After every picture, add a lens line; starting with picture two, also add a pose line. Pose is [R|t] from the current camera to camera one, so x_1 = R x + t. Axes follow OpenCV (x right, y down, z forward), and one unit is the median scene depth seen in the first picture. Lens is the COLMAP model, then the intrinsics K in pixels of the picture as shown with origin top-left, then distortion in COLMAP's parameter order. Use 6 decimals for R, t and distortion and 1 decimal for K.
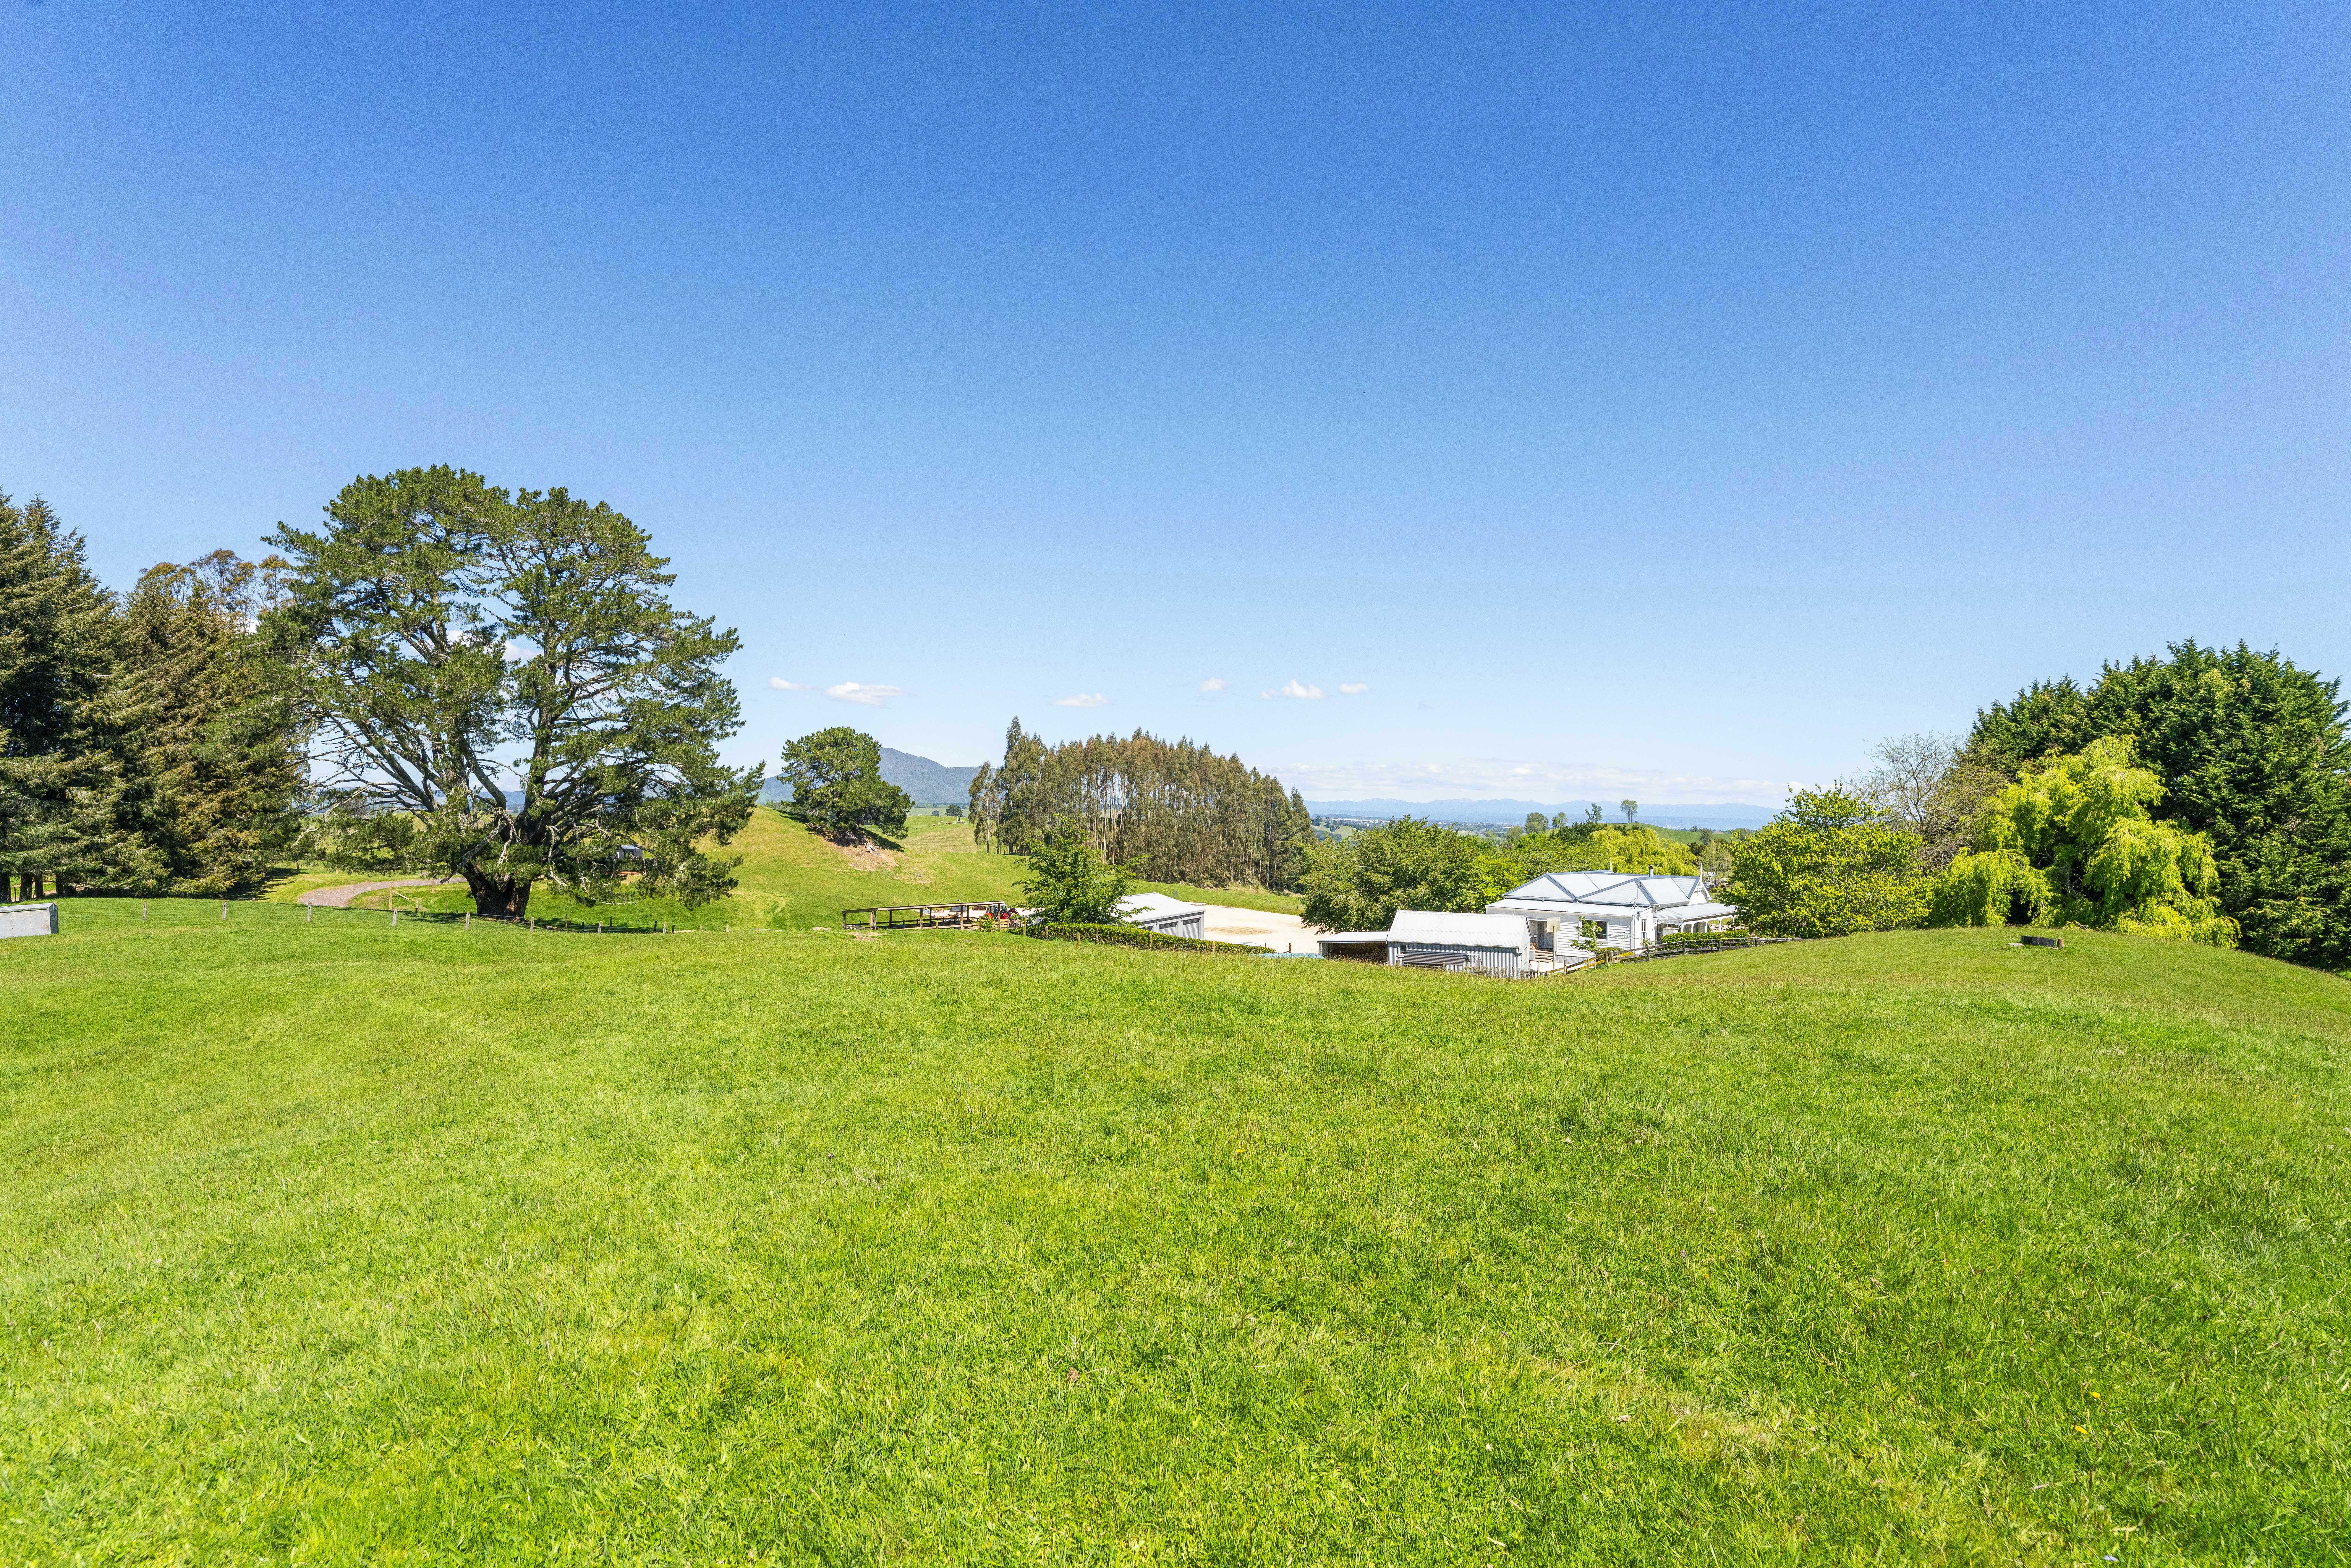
lens RADIAL K [[1252.0, 0, 1199.6], [0, 1252.0, 794.7], [0, 0, 1]] dist [-0.003831, 0.000975]
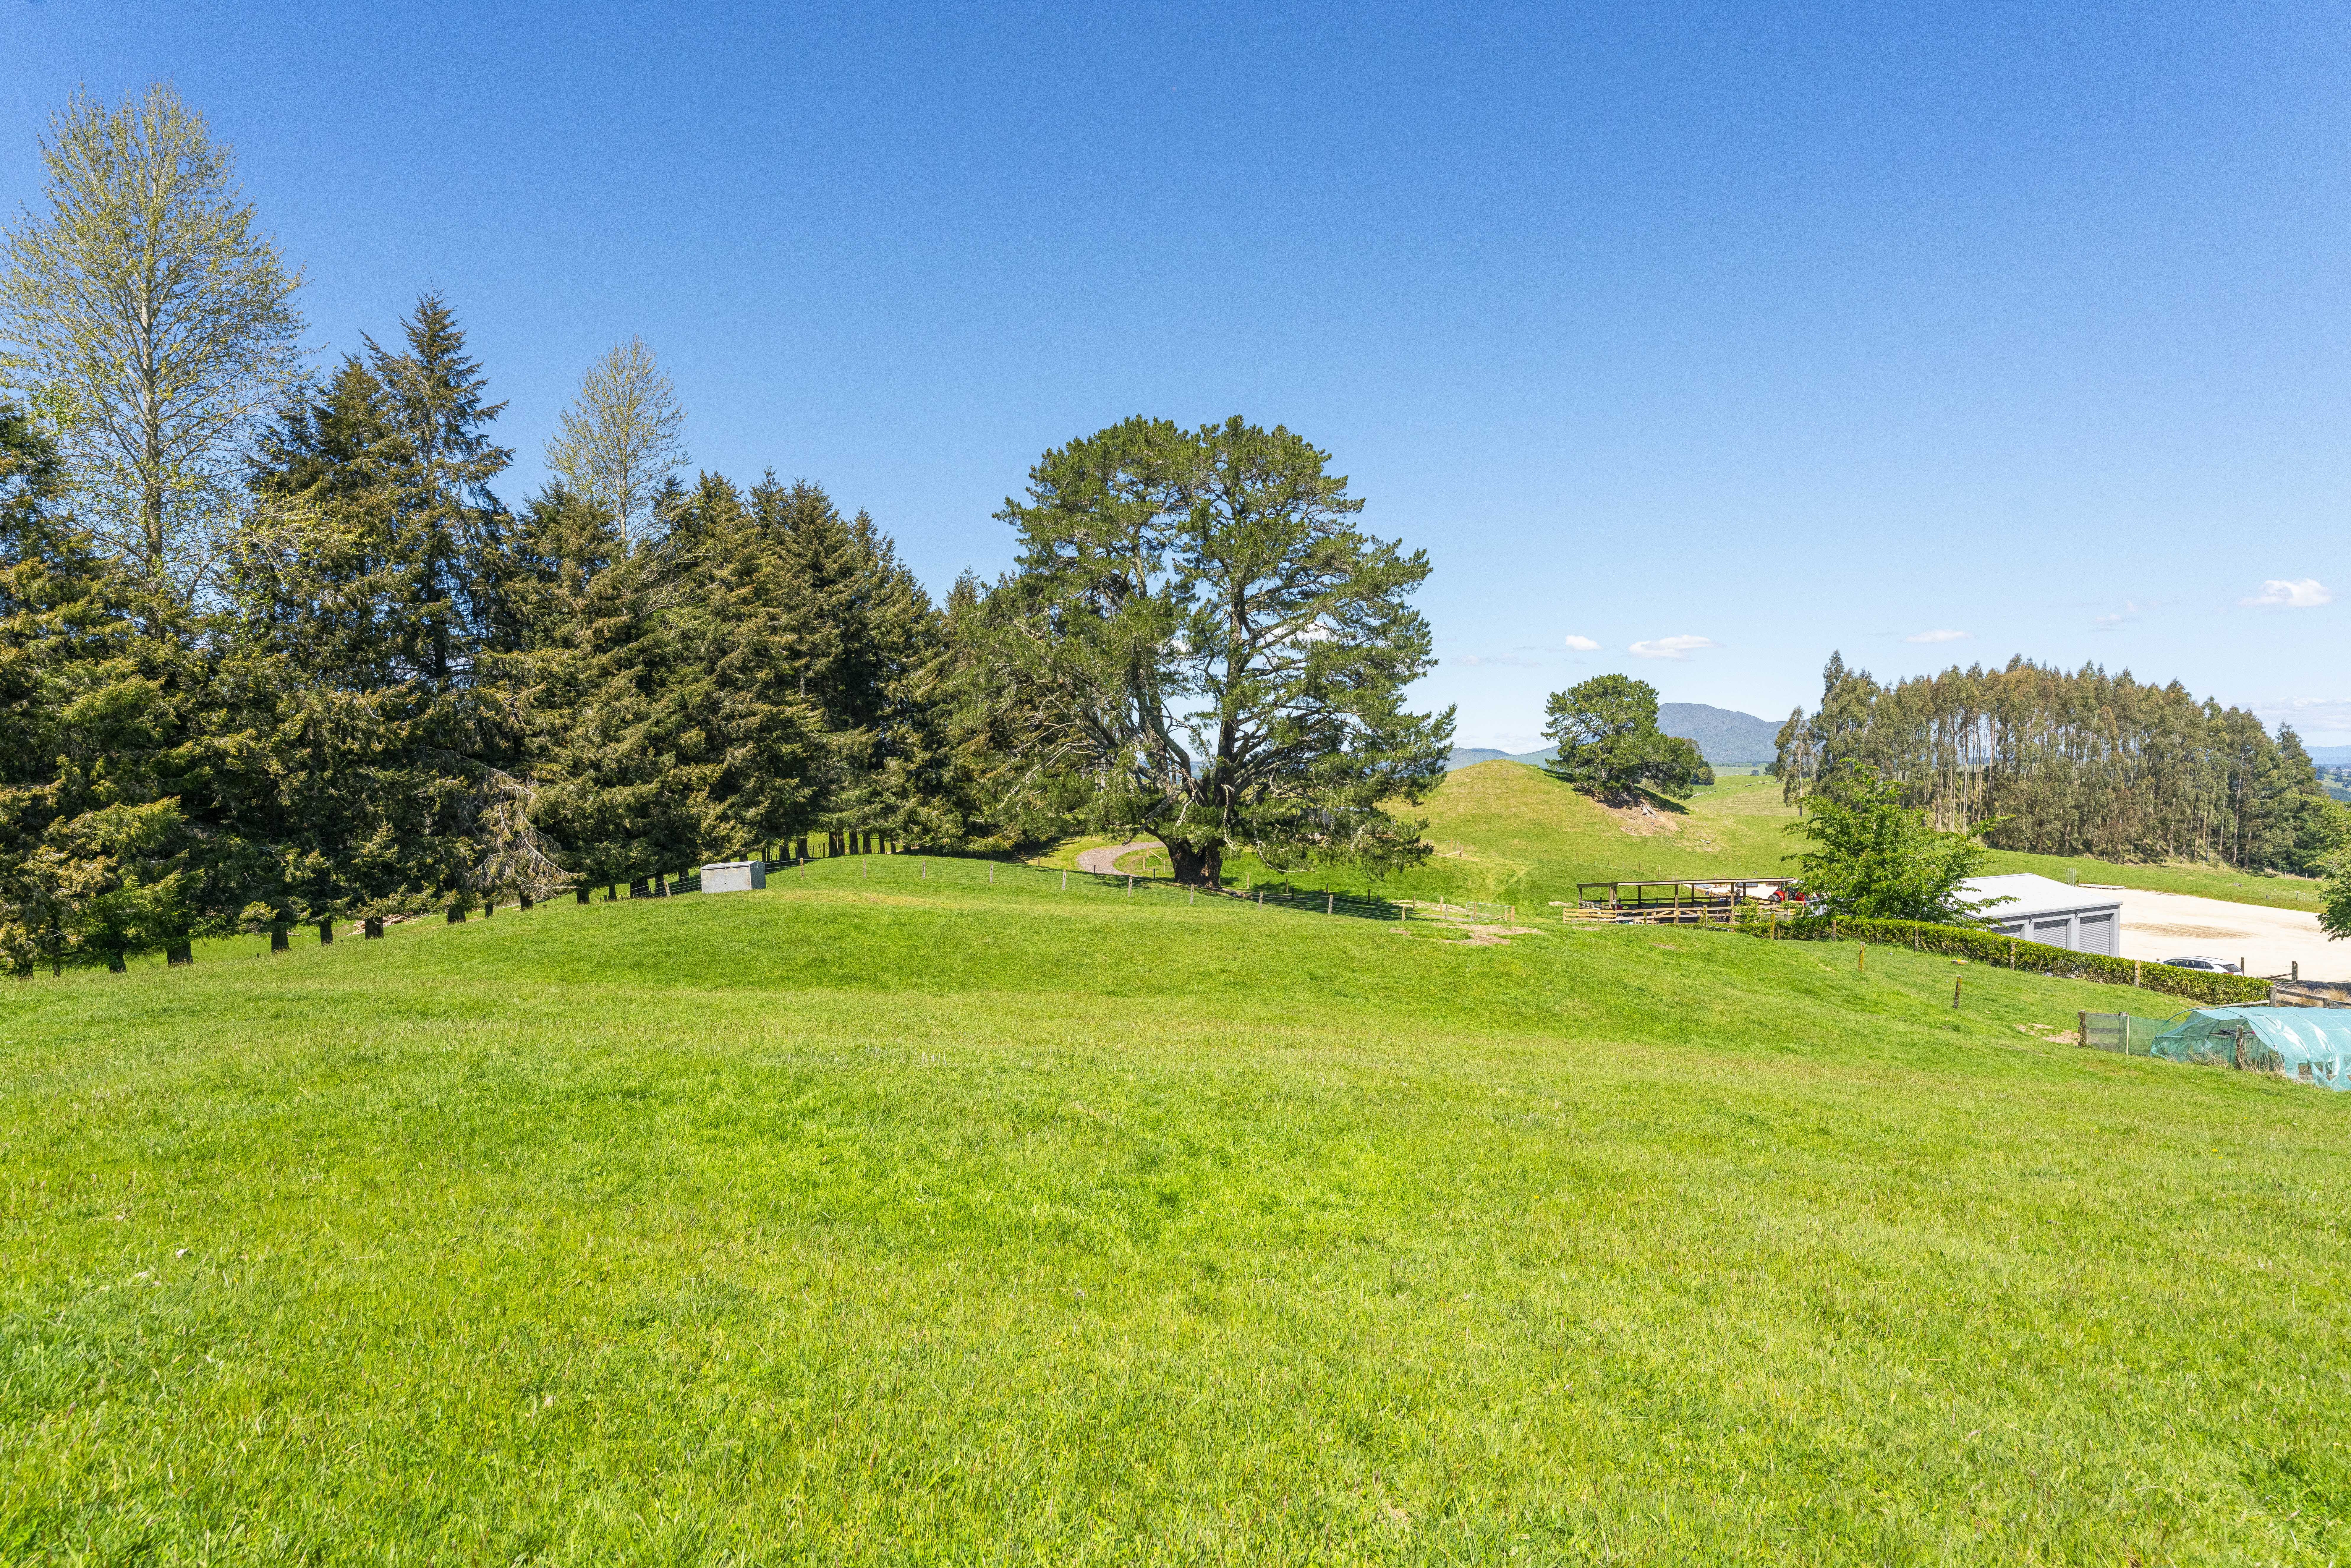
lens RADIAL K [[1252.0, 0, 1173.2], [0, 1252.0, 802.7], [0, 0, 1]] dist [-0.003831, 0.000975]
pose [[0.797539, -0.005405, -0.603243, 0.001981], [0.026938, 0.999282, 0.026661, 0.005700], [0.602665, -0.037513, 0.797112, 0.110883]]
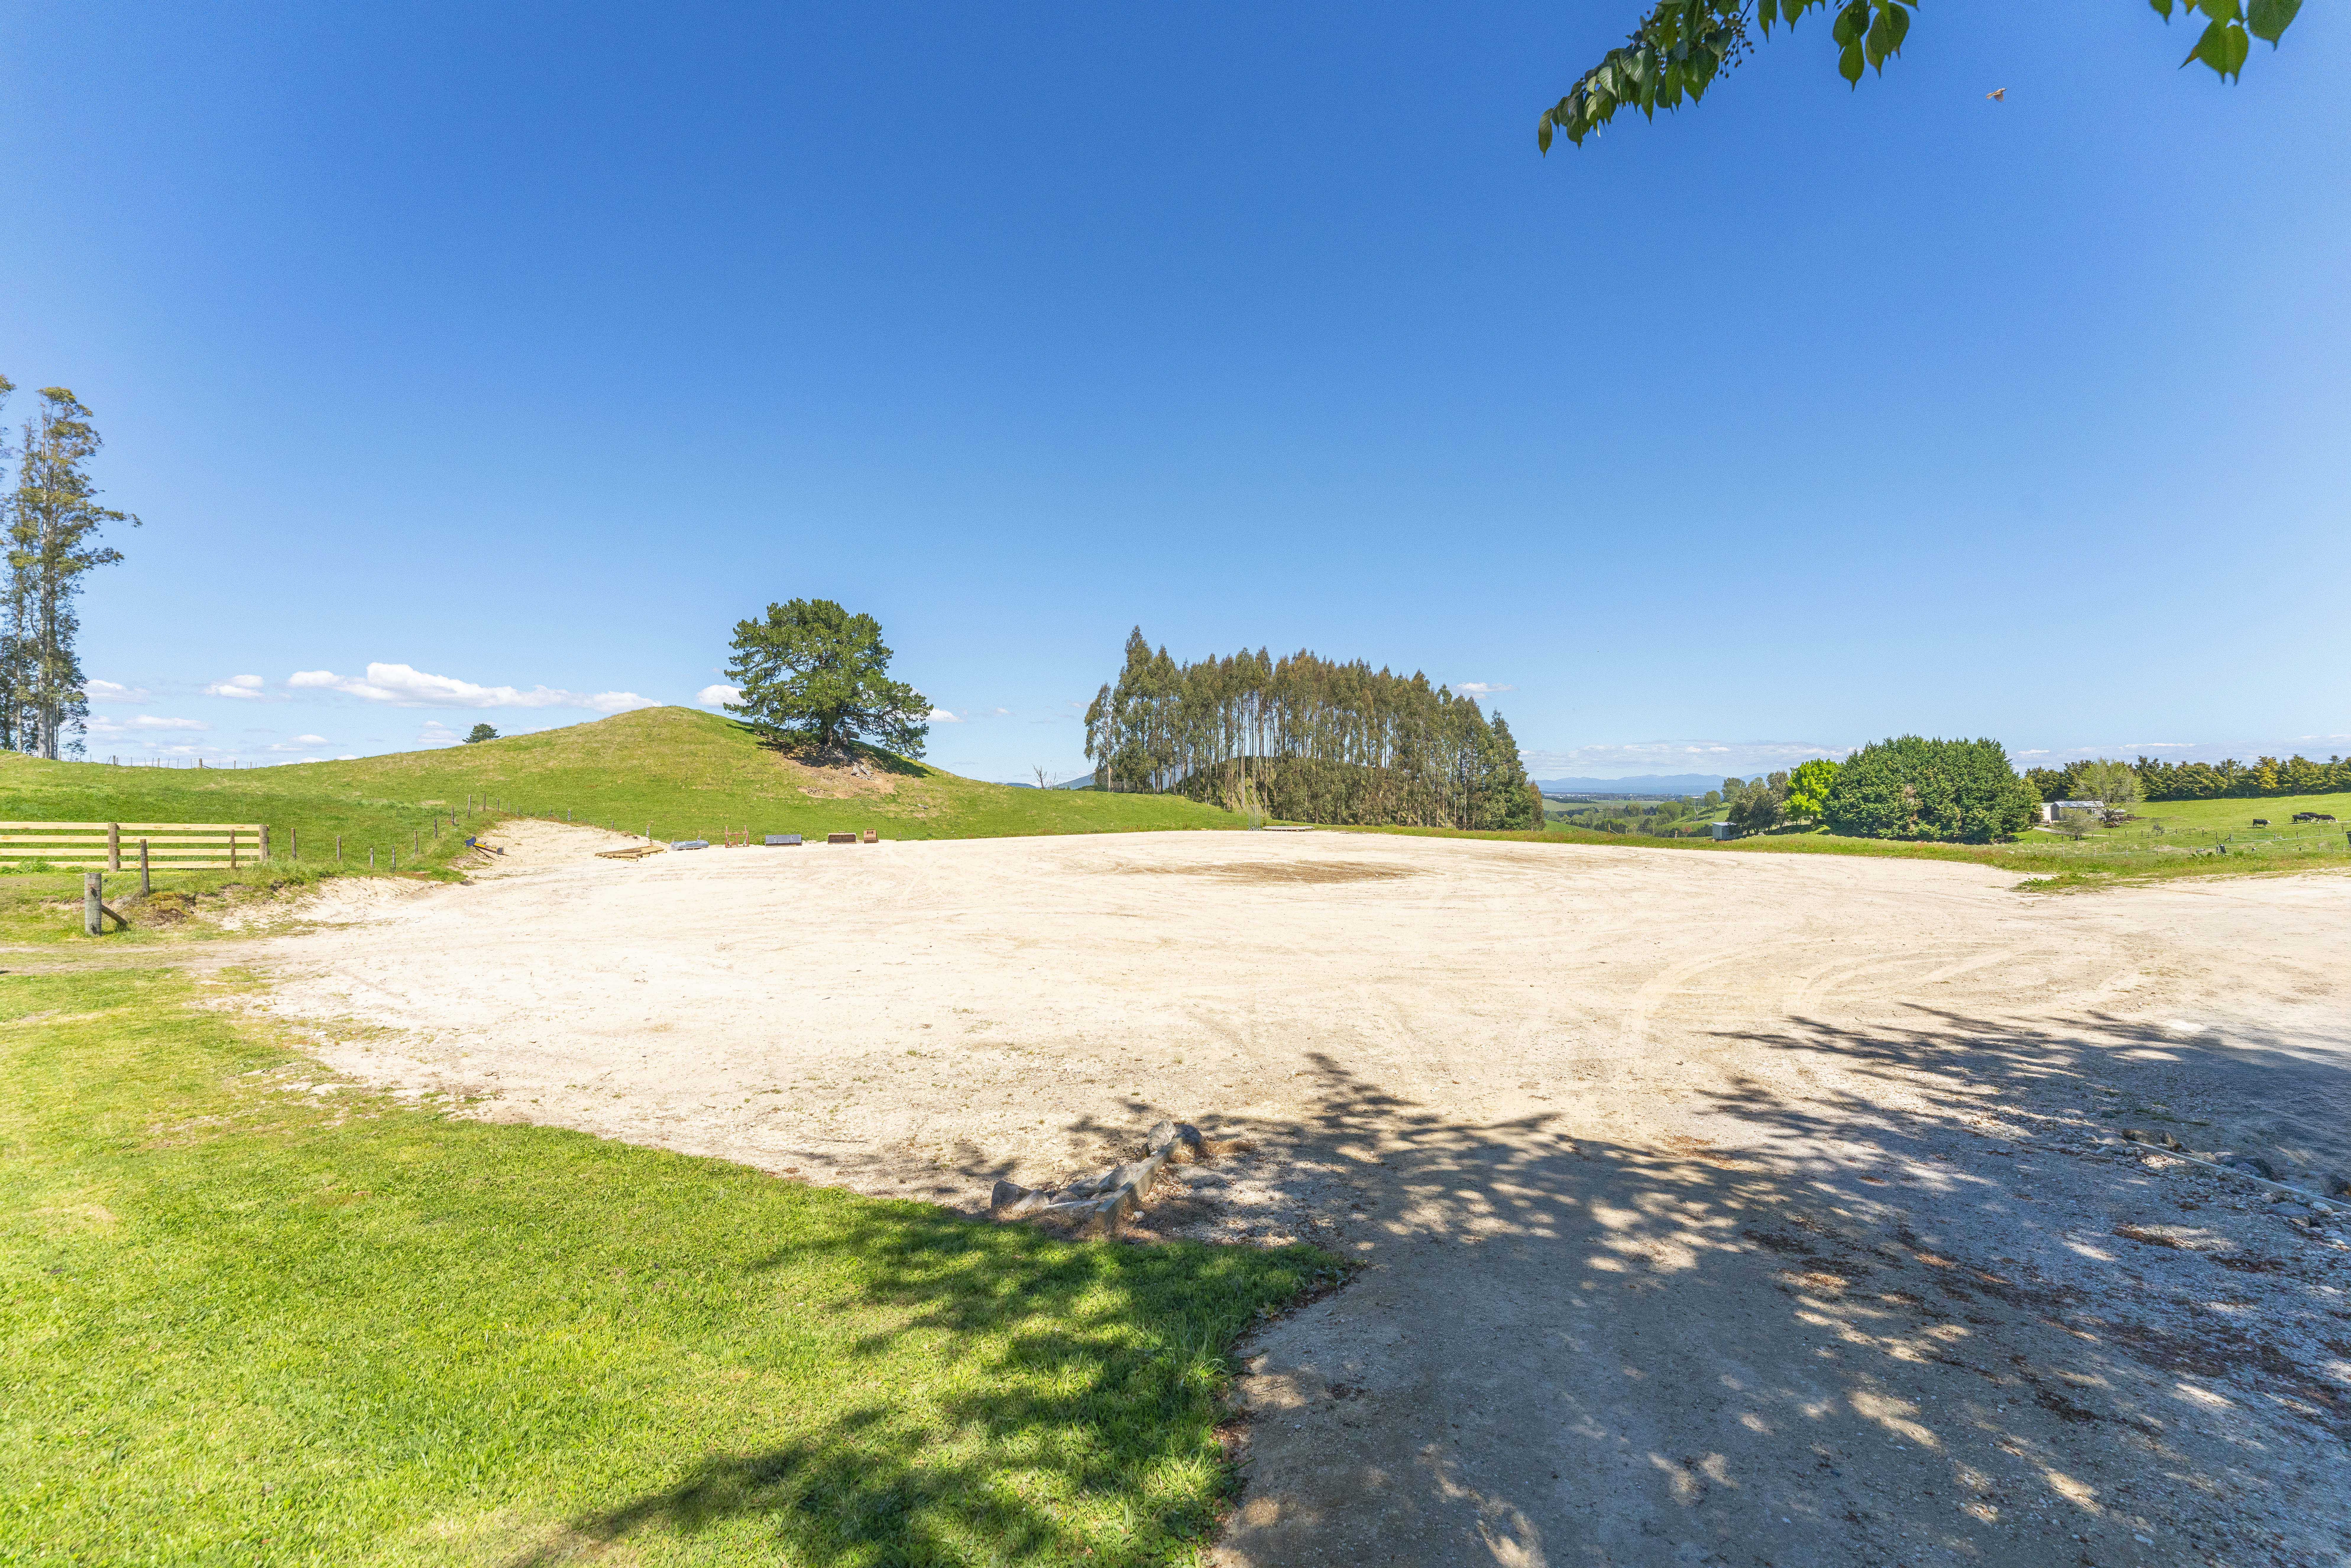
lens RADIAL K [[953.2, 0, 1195.7], [0, 953.2, 806.4], [0, 0, 1]] dist [-0.001636, -0.000348]
pose [[0.972834, -0.030856, -0.229440, 0.044091], [0.035262, 0.999264, 0.015127, 0.069107], [0.228804, -0.022806, 0.973205, 0.592239]]
